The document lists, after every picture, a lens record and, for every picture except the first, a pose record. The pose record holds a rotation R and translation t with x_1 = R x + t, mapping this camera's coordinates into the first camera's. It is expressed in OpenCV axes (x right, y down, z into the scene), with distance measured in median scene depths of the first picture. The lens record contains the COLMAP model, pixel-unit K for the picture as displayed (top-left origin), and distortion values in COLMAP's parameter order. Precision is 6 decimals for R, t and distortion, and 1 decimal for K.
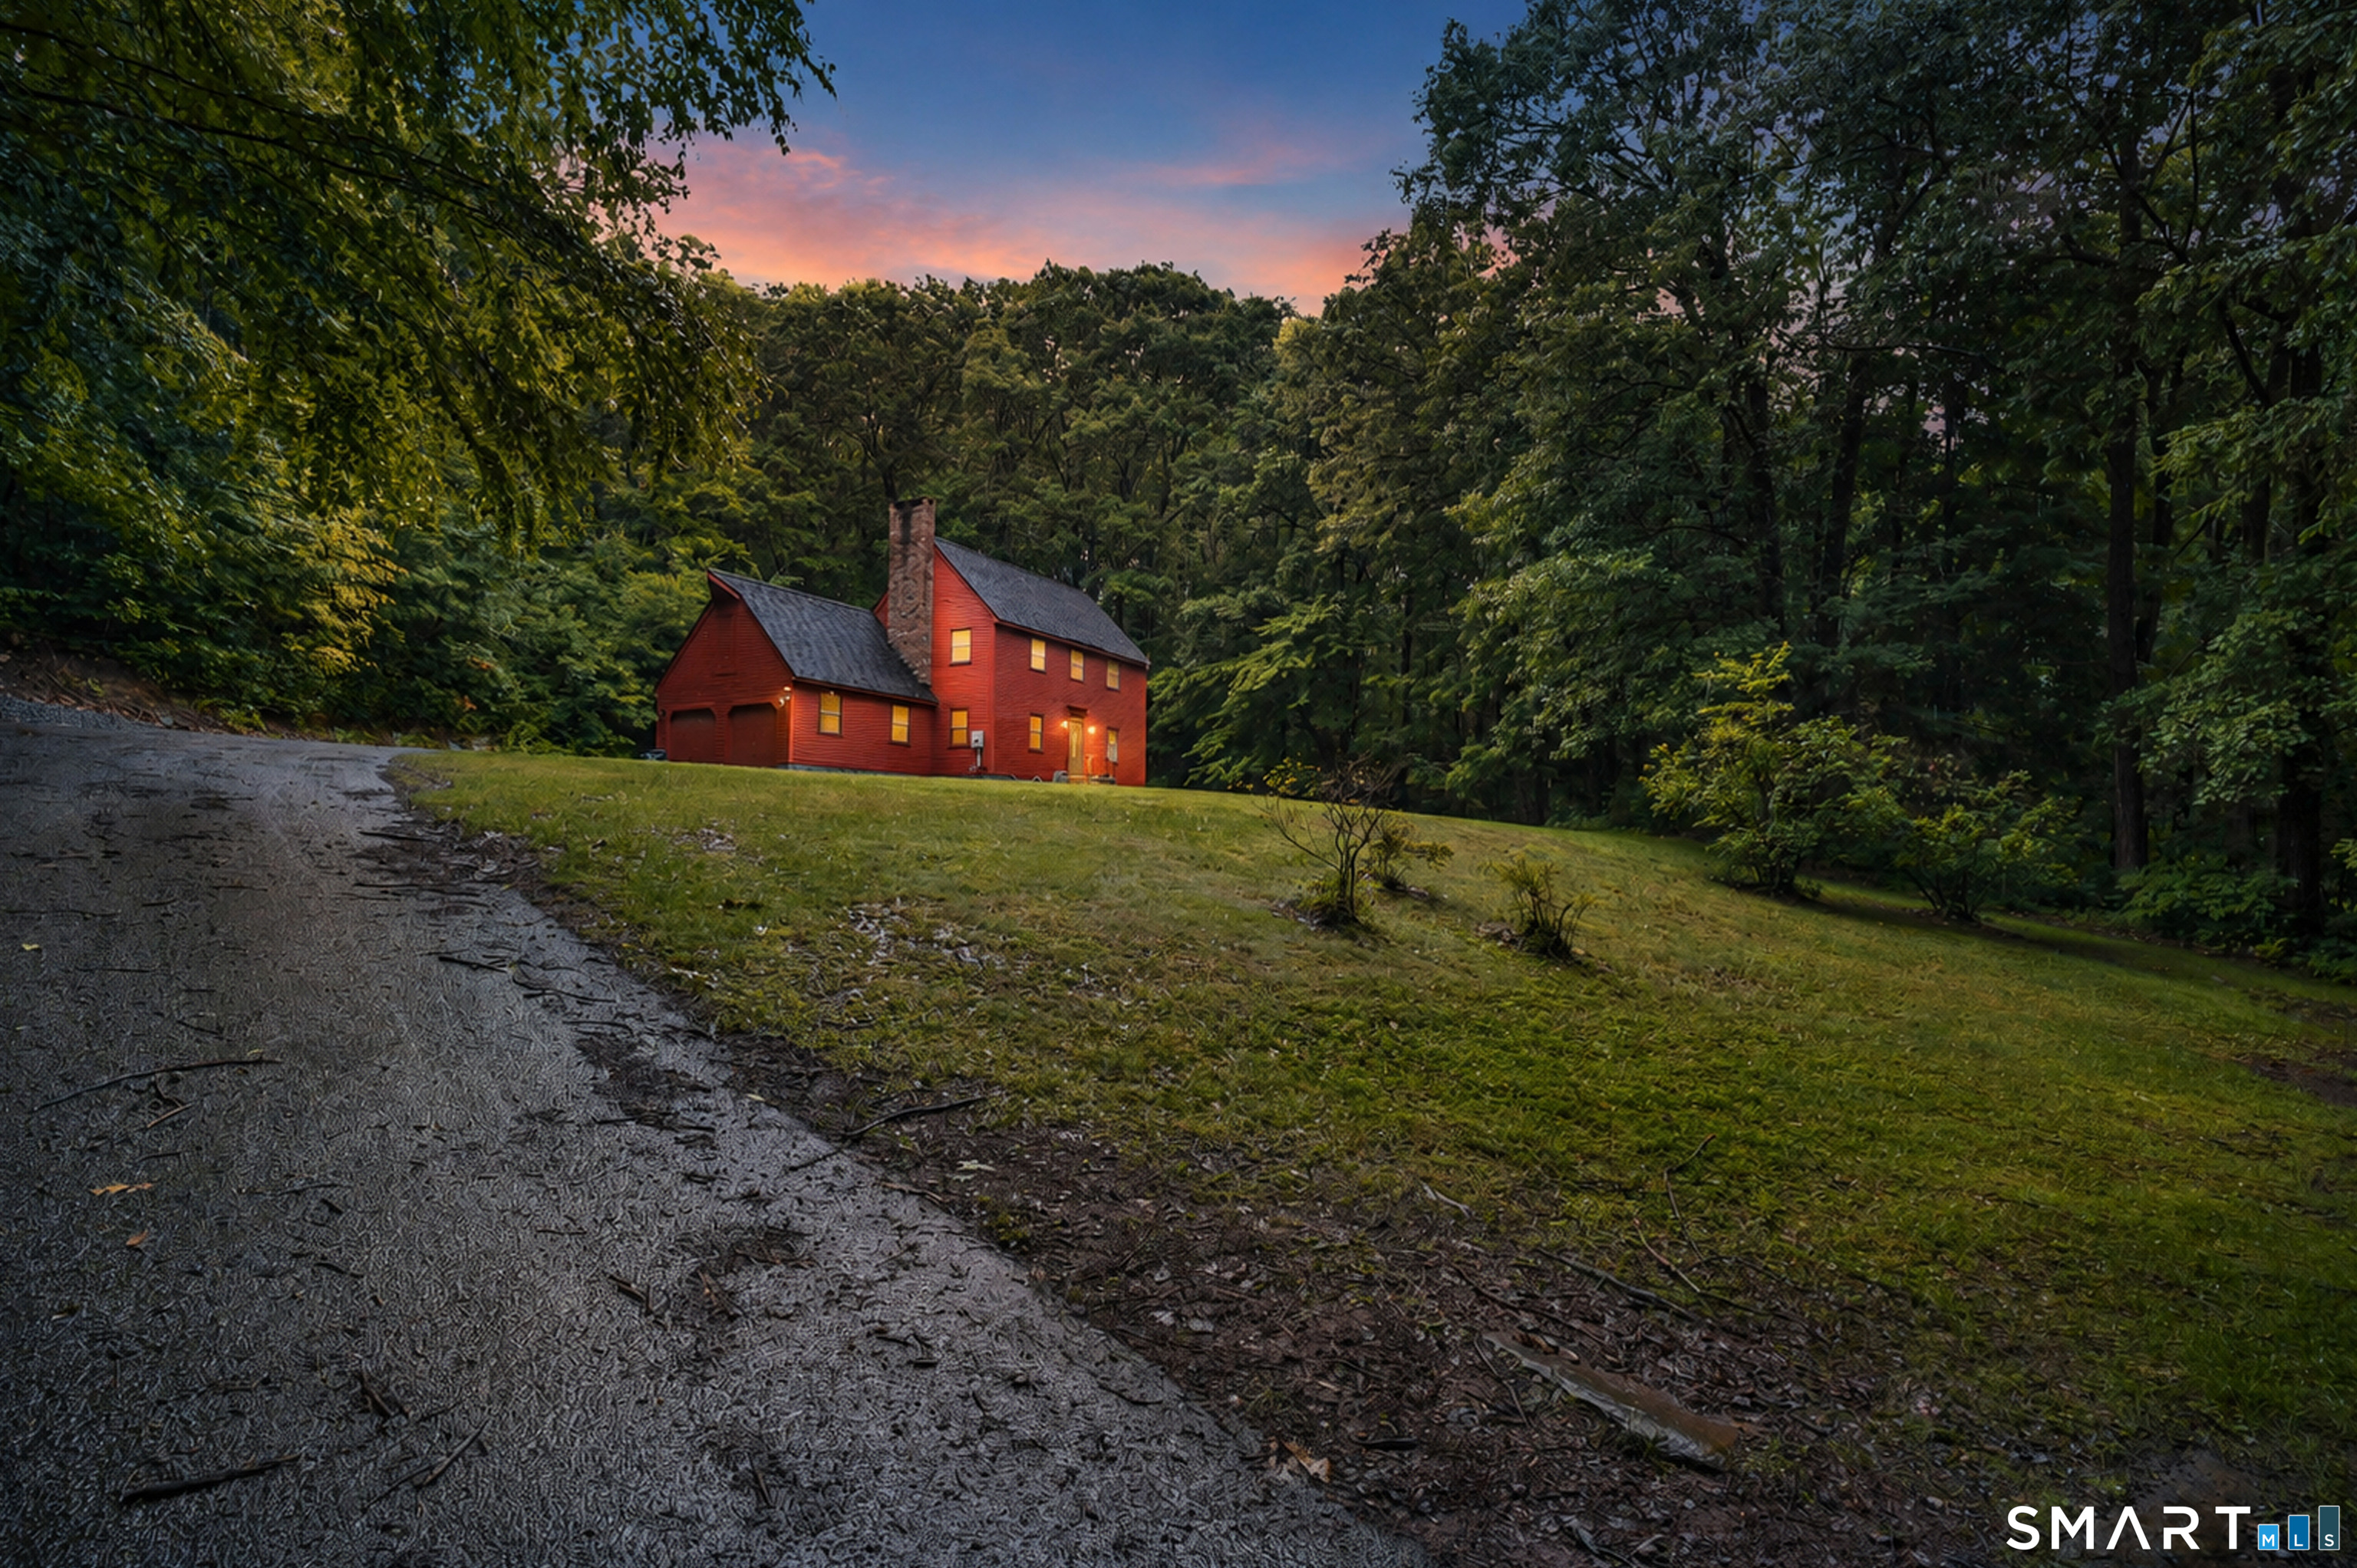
lens RADIAL K [[1096.6, 0, 1206.0], [0, 1096.6, 781.4], [0, 0, 1]] dist [-0.002700, -0.000066]
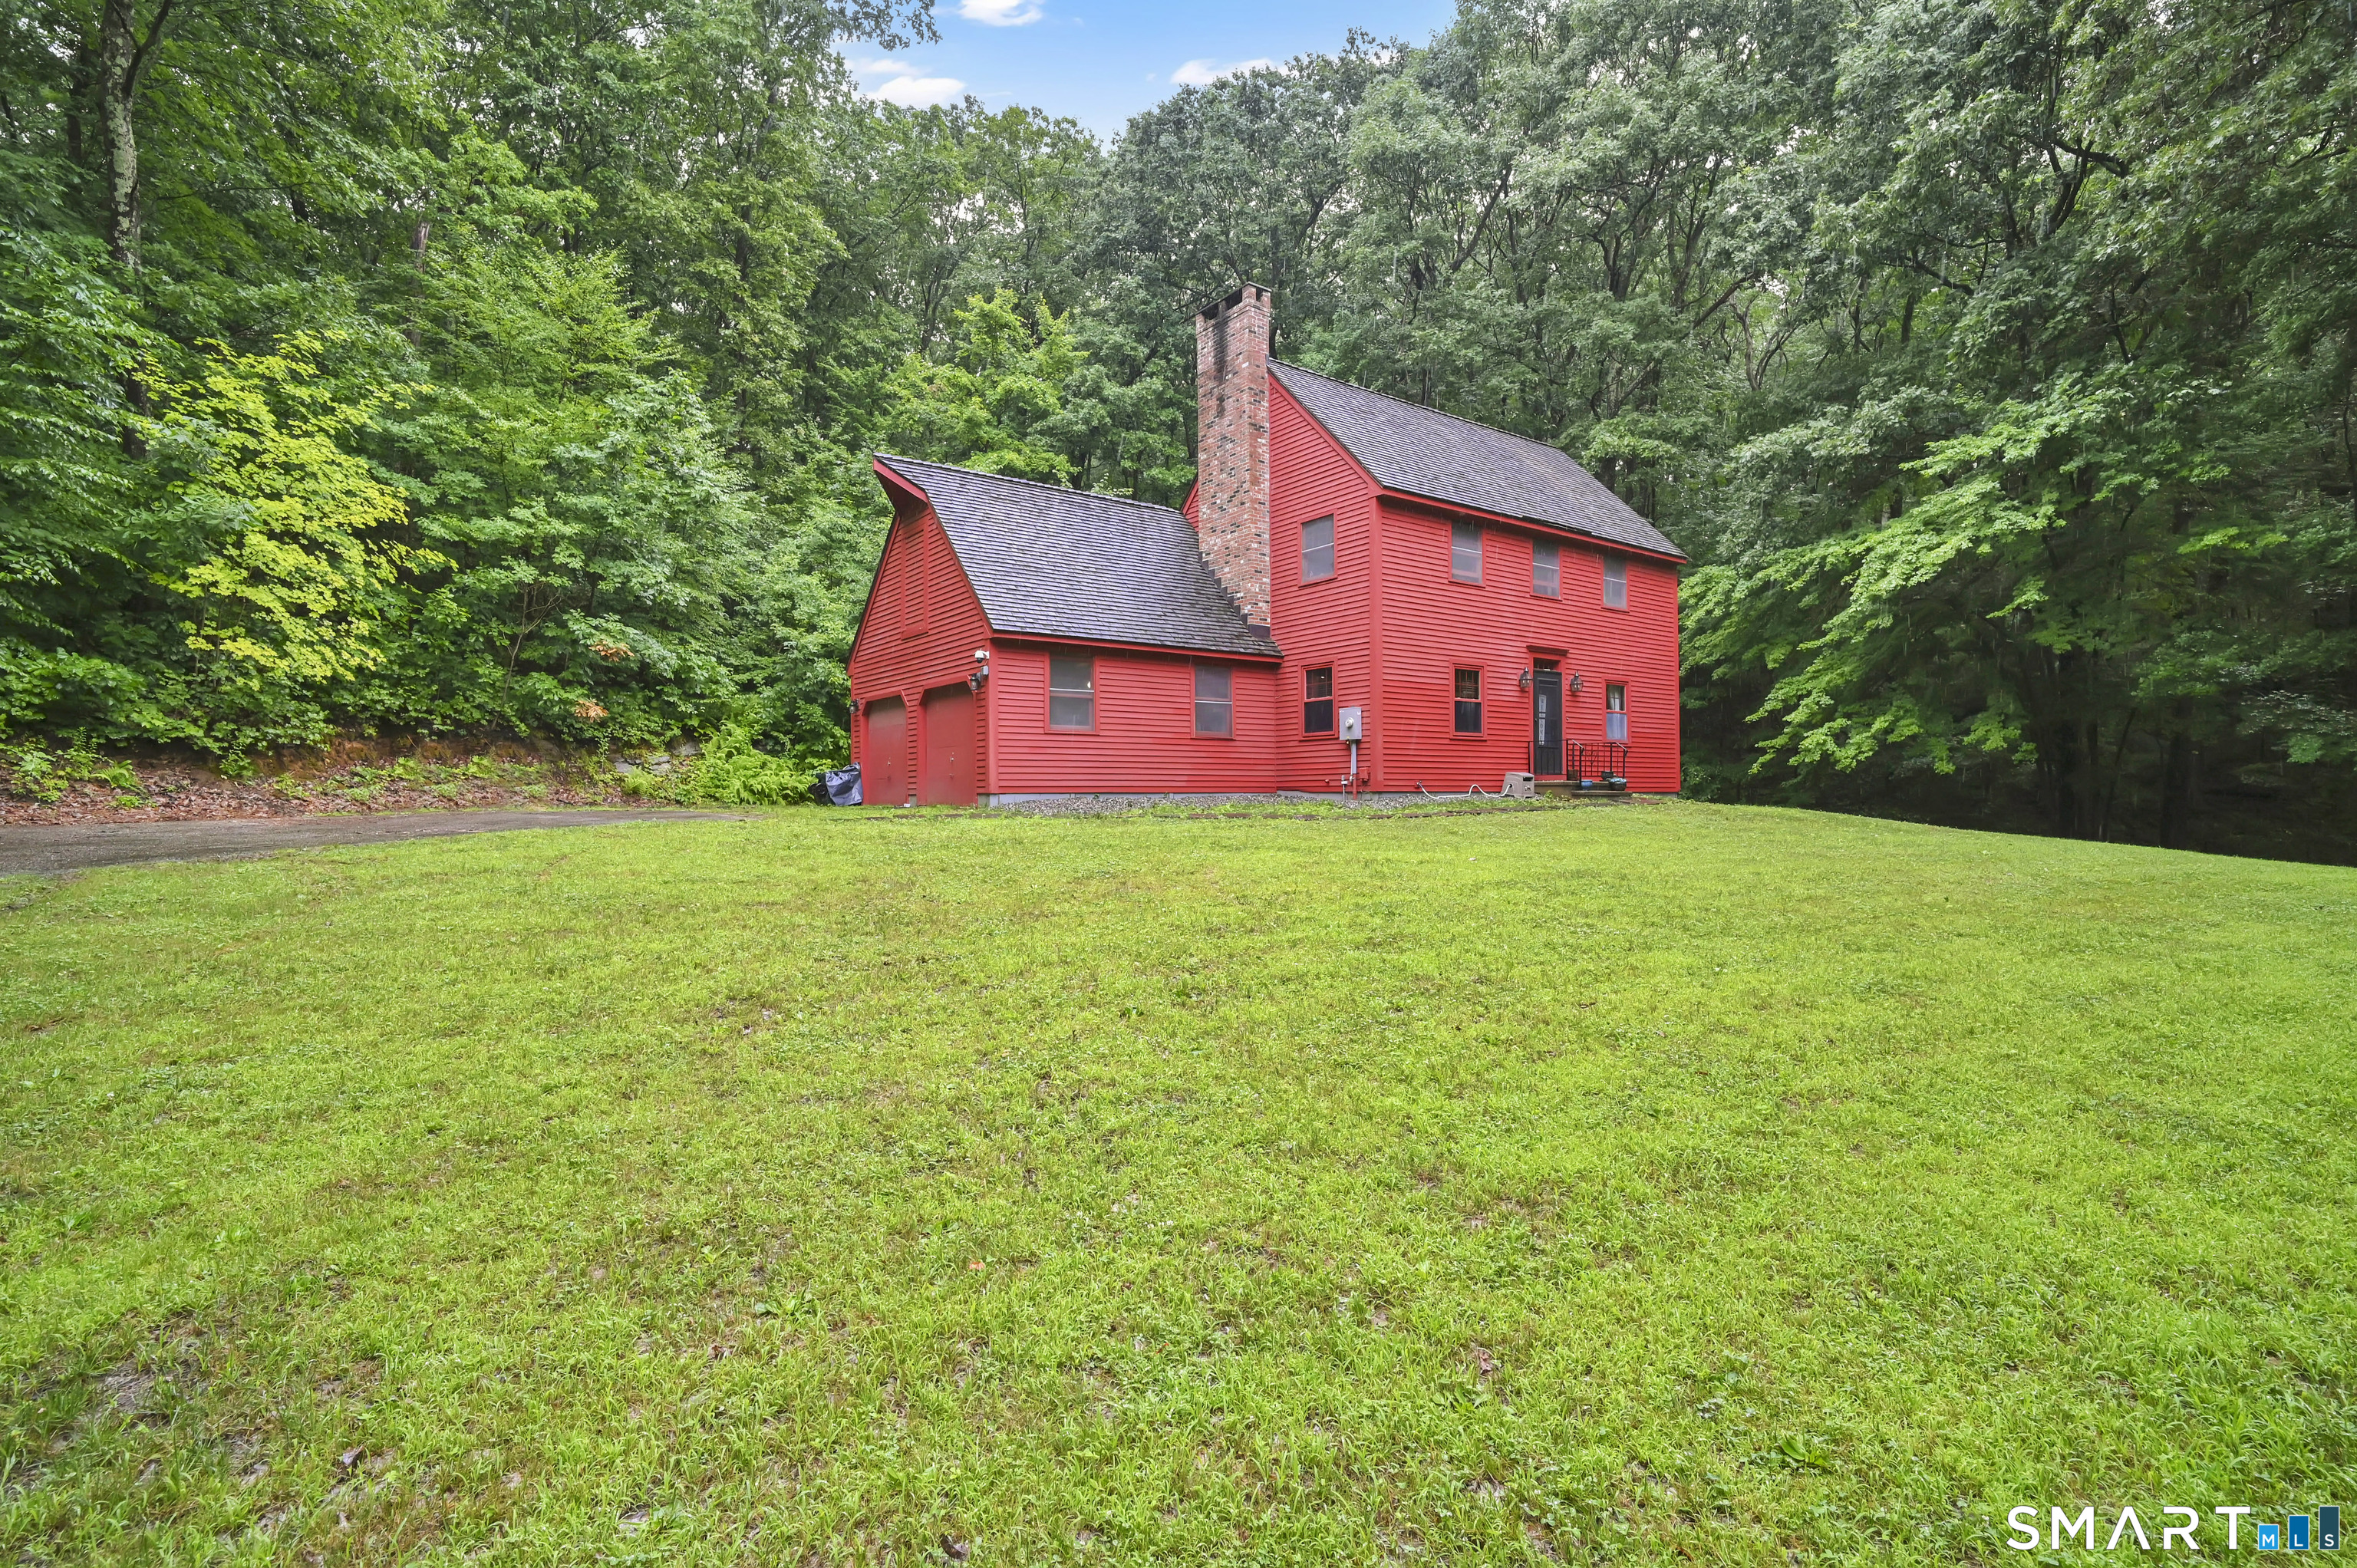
lens RADIAL K [[1096.6, 0, 1206.0], [0, 1096.6, 781.4], [0, 0, 1]] dist [-0.002700, -0.000066]
pose [[0.914283, -0.021769, -0.404490, -0.052738], [0.042768, 0.998161, 0.042950, -0.031047], [0.402811, -0.056568, 0.913533, 0.422146]]
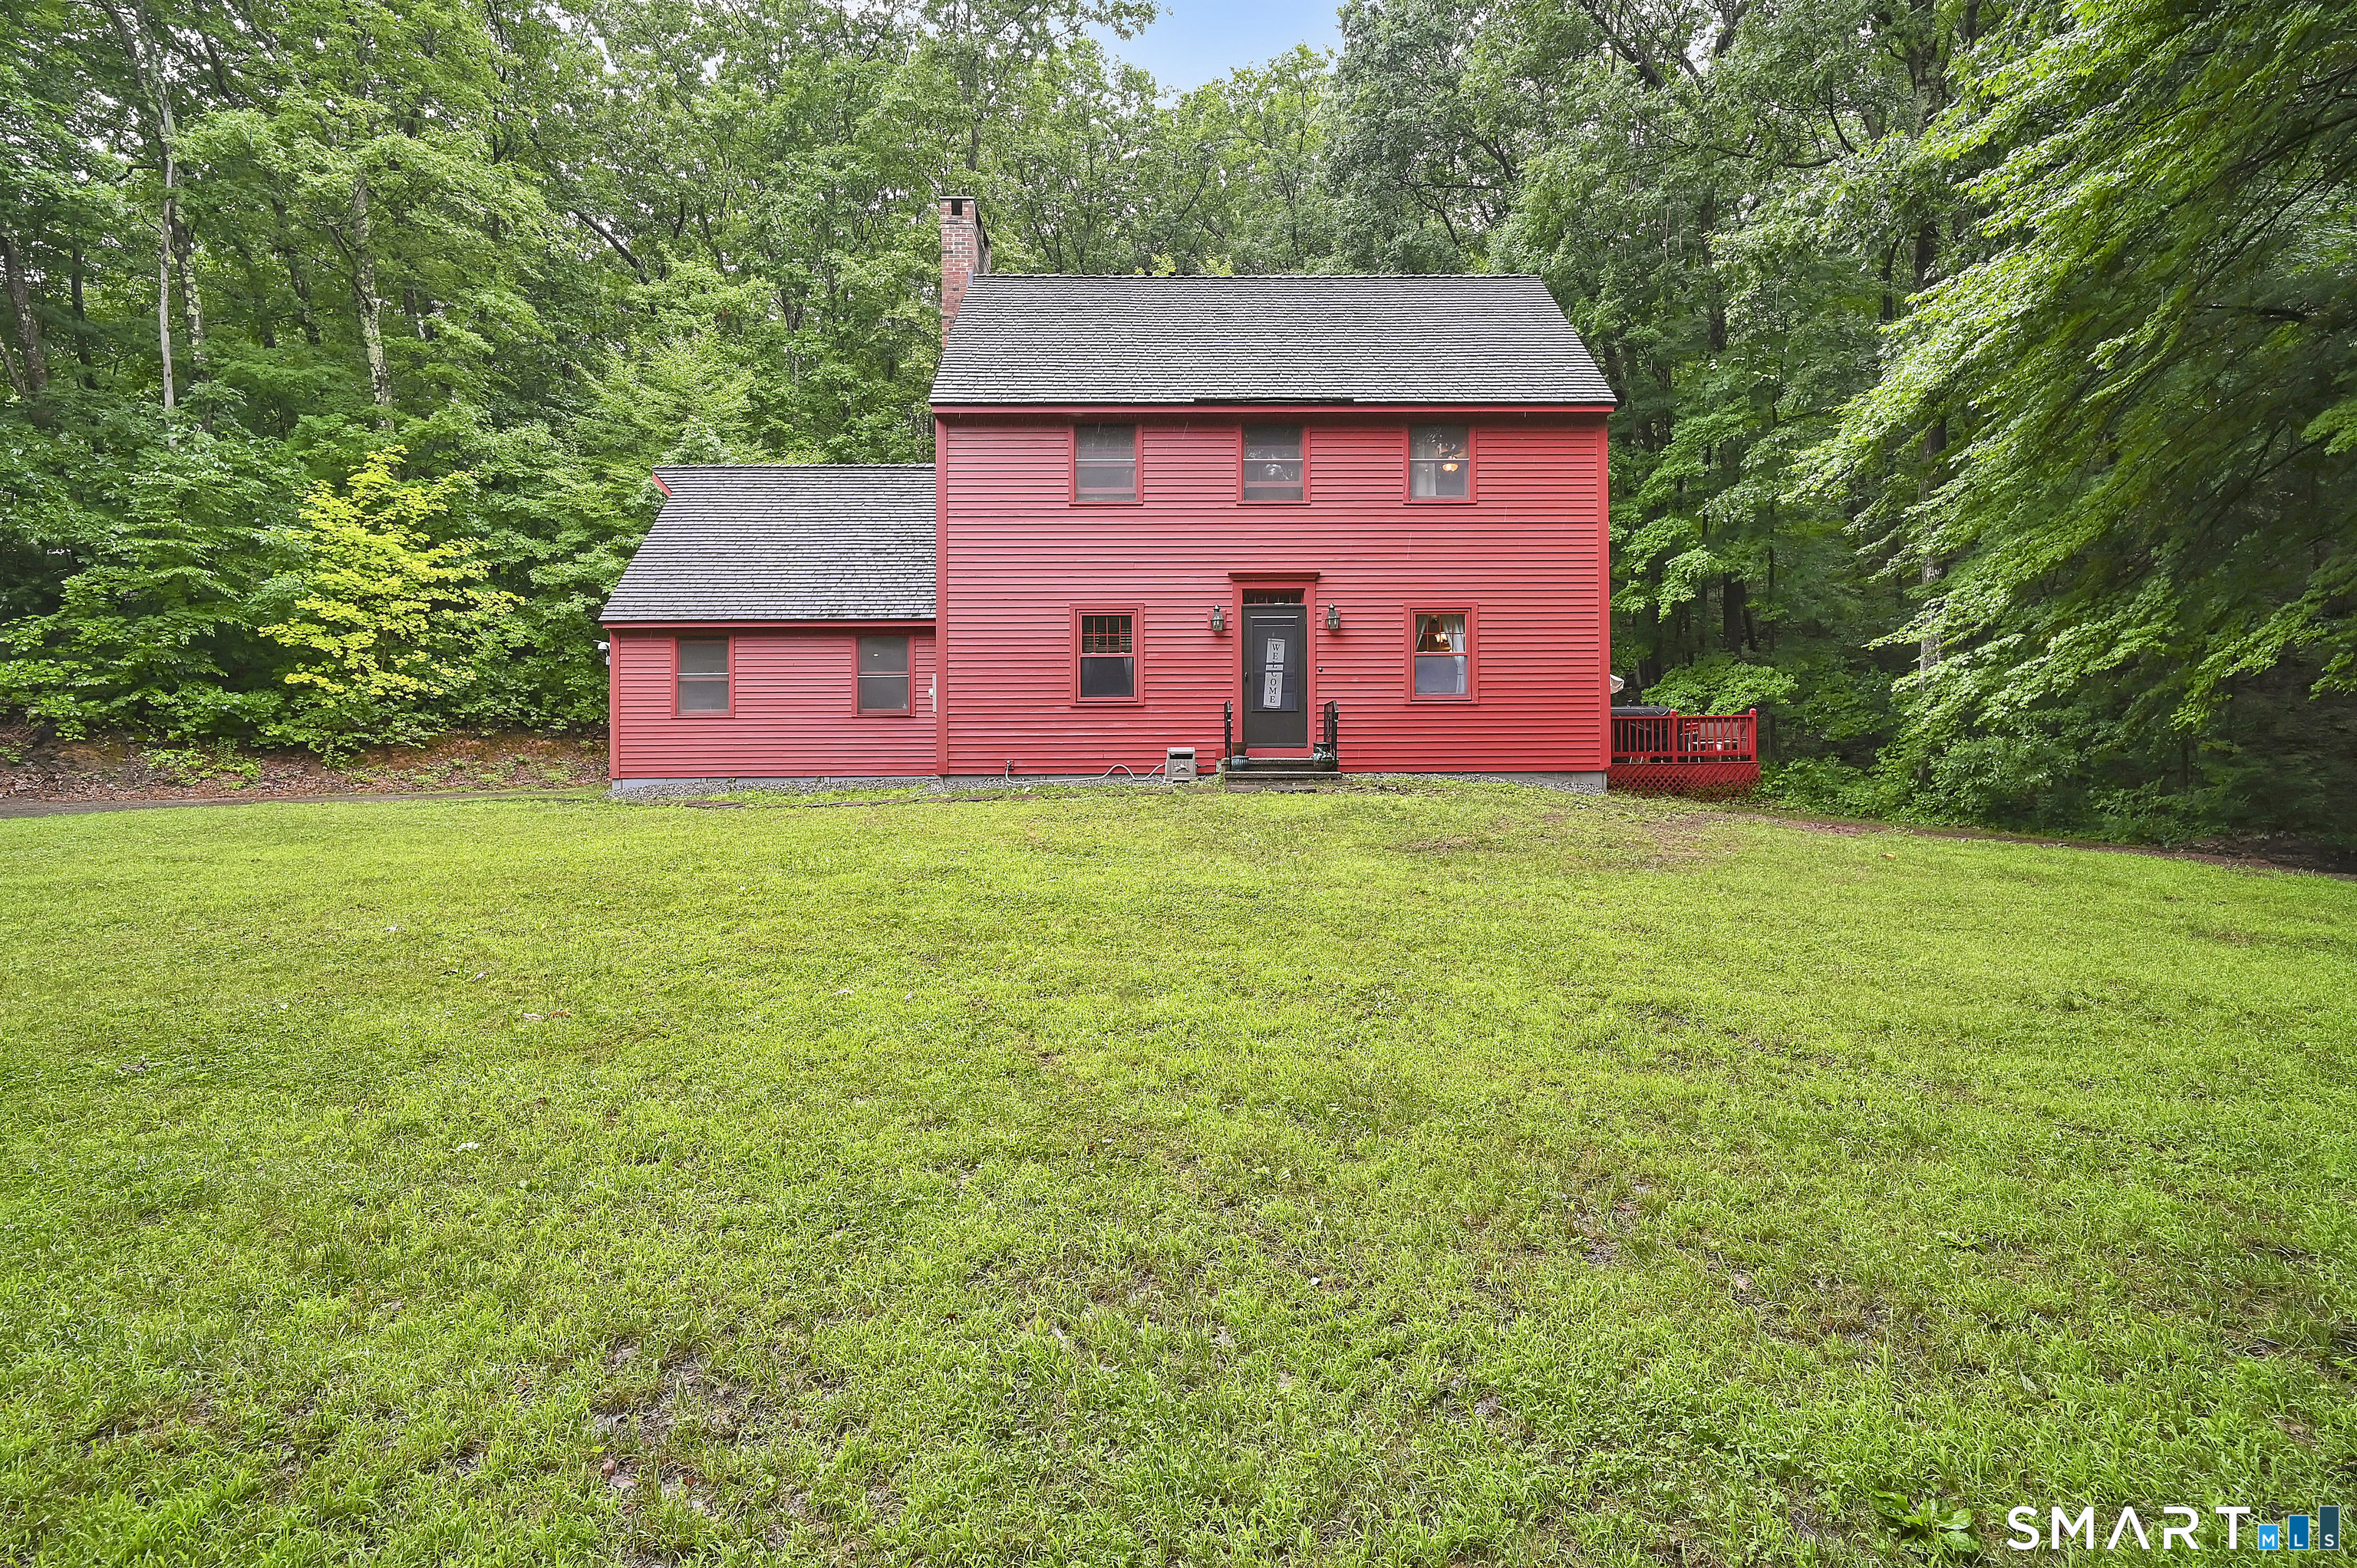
lens RADIAL K [[1096.6, 0, 1206.0], [0, 1096.6, 781.4], [0, 0, 1]] dist [-0.002700, -0.000066]
pose [[0.510169, -0.012564, -0.859982, 0.187186], [0.073217, 0.996898, 0.028870, -0.007428], [0.856952, -0.077694, 0.509506, 0.737214]]
